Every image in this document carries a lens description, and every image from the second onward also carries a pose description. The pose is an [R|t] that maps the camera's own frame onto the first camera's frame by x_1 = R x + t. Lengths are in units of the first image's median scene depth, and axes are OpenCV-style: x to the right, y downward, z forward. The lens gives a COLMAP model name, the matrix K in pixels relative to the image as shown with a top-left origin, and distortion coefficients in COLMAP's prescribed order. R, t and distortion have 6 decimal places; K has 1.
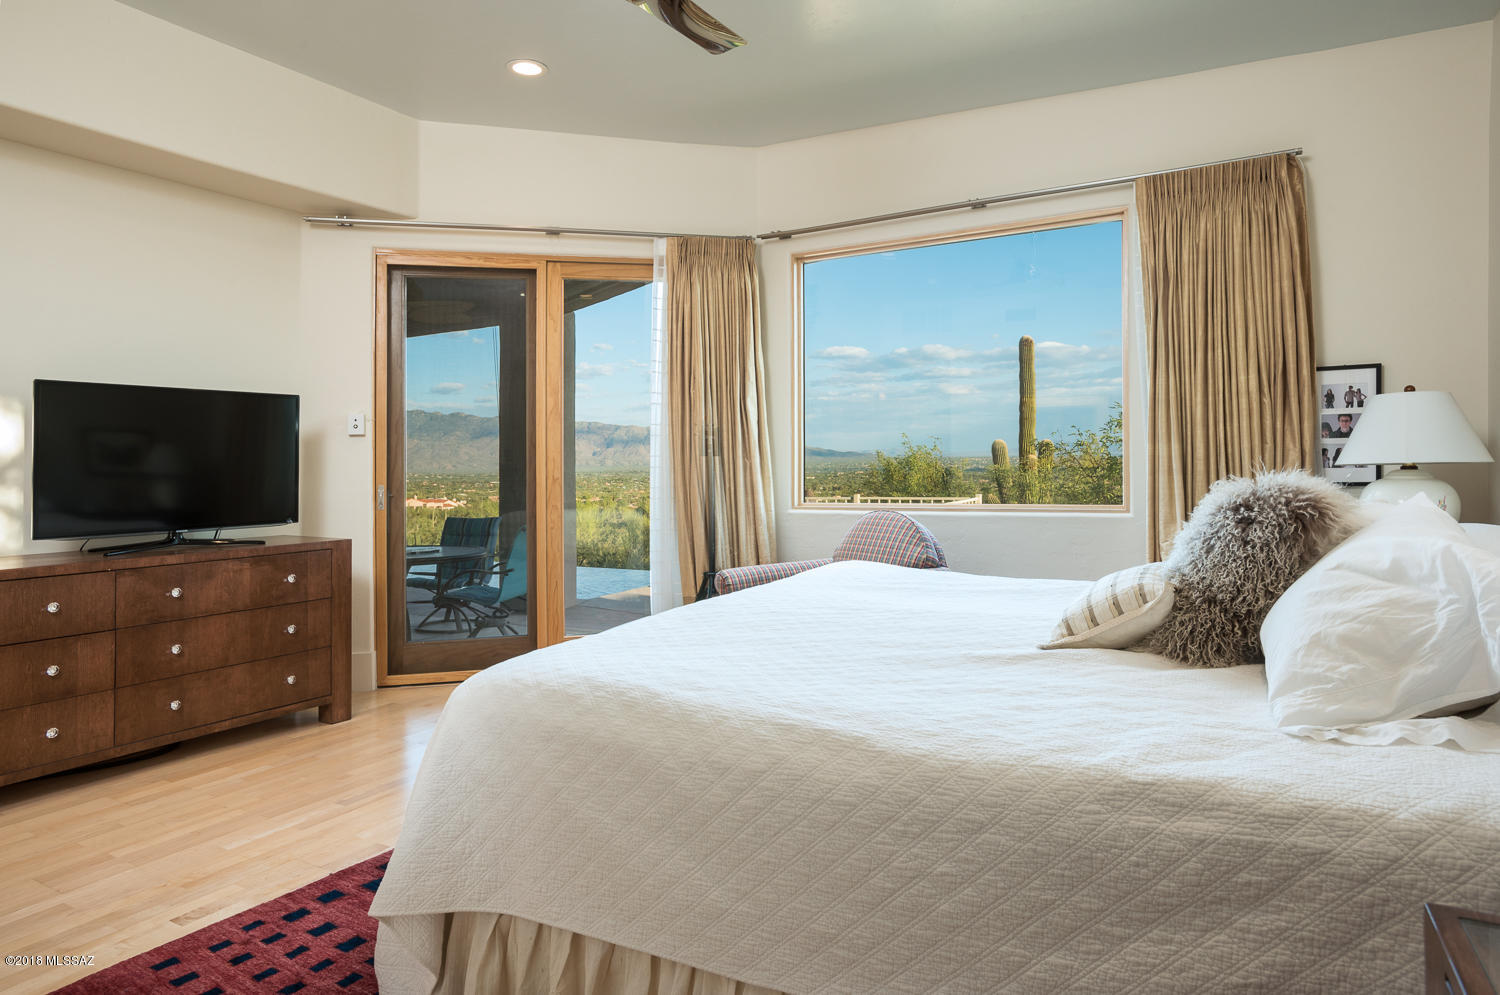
lens RADIAL K [[870.8, 0, 660.5], [0, 870.8, 489.5], [0, 0, 1]] dist [-0.020092, 0.000653]
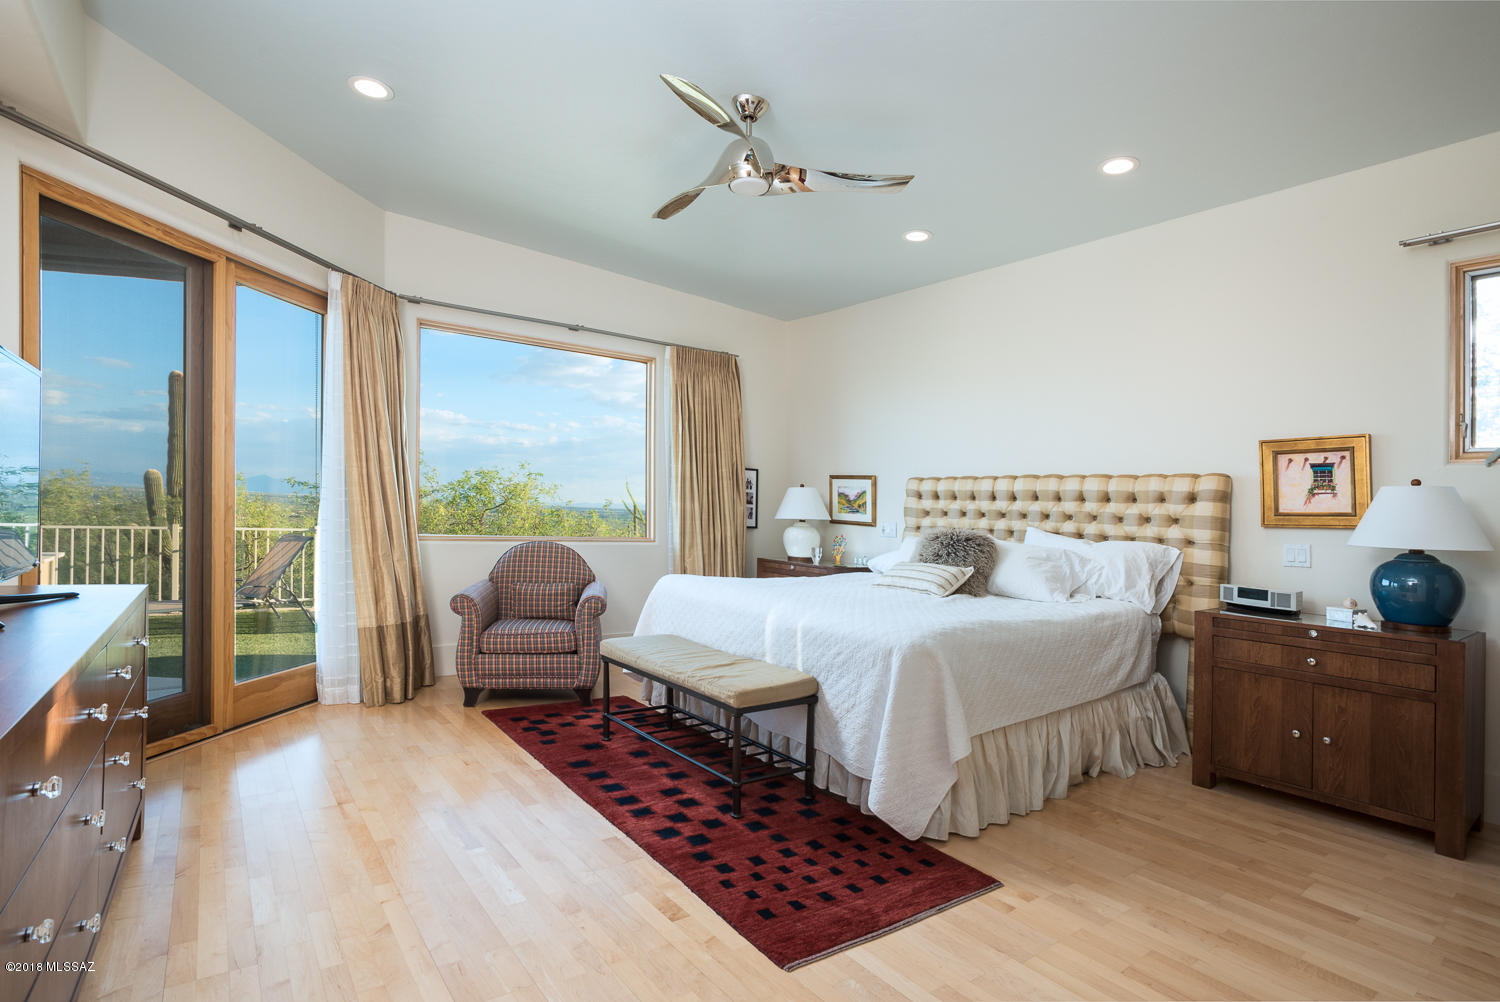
lens RADIAL K [[769.6, 0, 749.6], [0, 769.6, 530.5], [0, 0, 1]] dist [-0.000562, 0.000285]
pose [[0.375455, 0.002215, 0.926838, -0.866790], [-0.010879, 0.999939, 0.002017, -0.003402], [-0.926777, -0.010840, 0.375456, 0.326223]]
